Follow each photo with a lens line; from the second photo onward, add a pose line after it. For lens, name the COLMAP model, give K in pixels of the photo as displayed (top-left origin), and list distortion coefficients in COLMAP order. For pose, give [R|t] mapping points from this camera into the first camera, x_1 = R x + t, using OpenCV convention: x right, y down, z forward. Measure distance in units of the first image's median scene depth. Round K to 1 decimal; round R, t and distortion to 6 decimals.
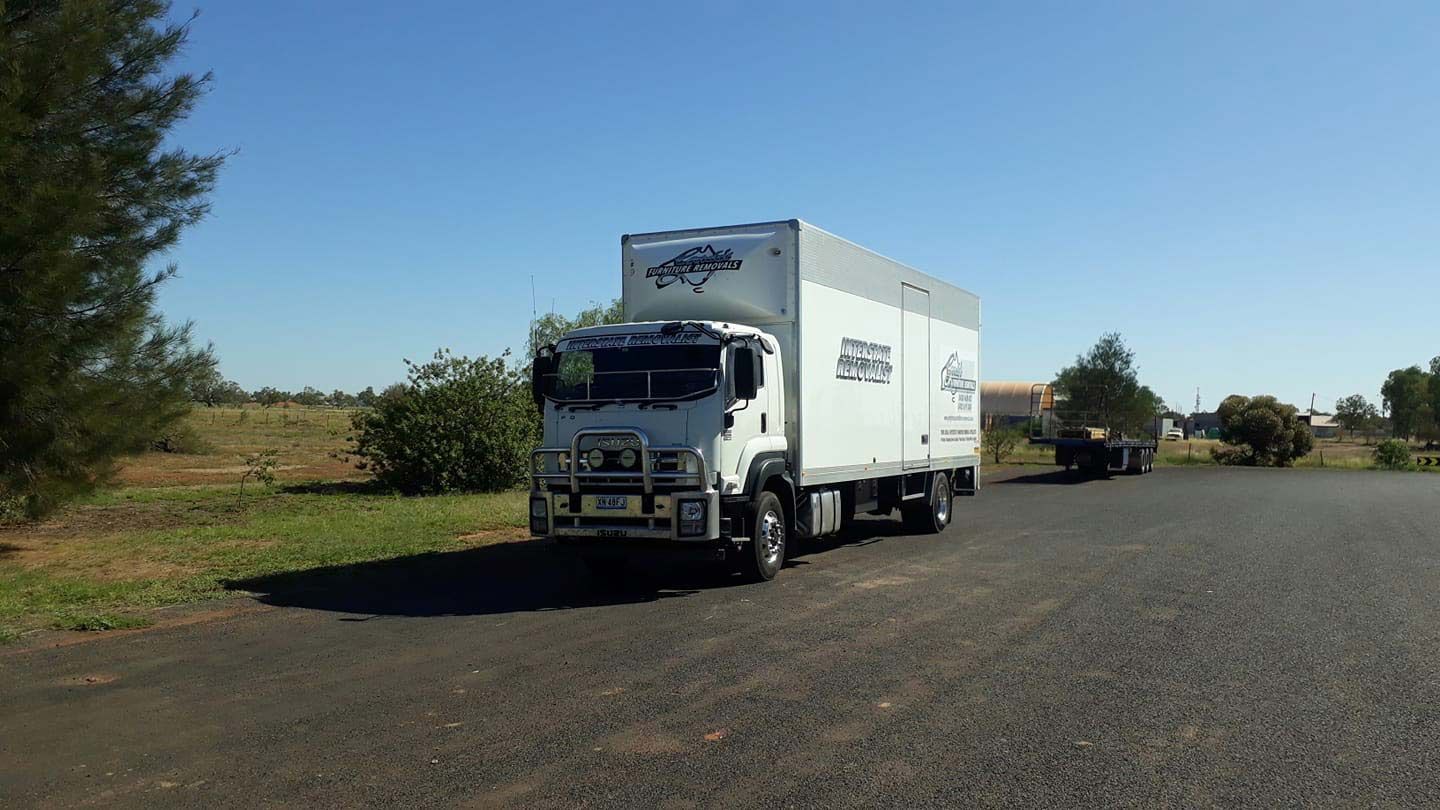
lens RADIAL K [[1186.2, 0, 750.5], [0, 1186.2, 400.7], [0, 0, 1]] dist [0.003292, 0.000058]
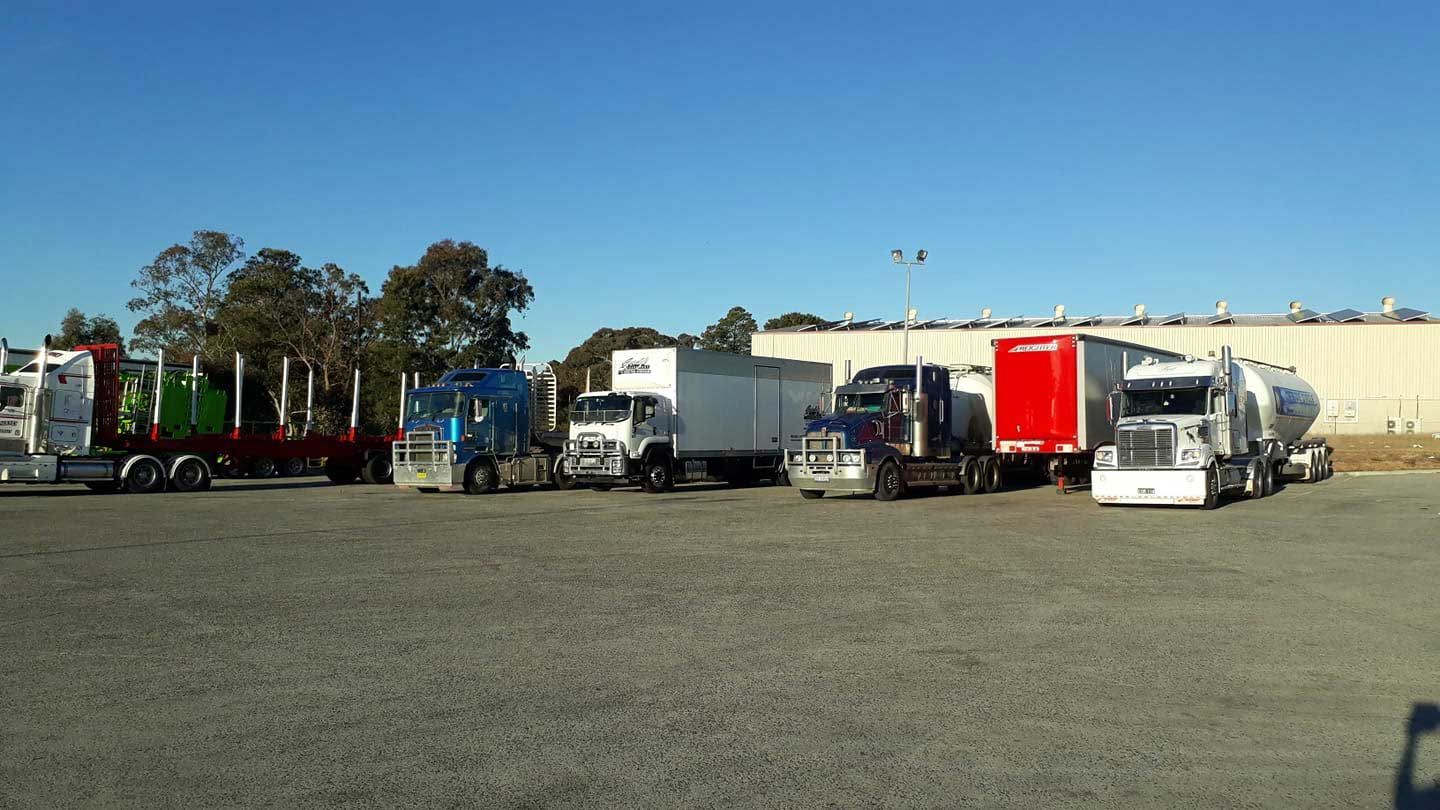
lens RADIAL K [[1186.2, 0, 750.5], [0, 1186.2, 400.7], [0, 0, 1]] dist [0.003292, 0.000058]
pose [[0.986053, 0.001461, -0.166423, 0.661868], [-0.001871, 0.999996, -0.002303, -0.042805], [0.166419, 0.002582, 0.986052, -1.519151]]
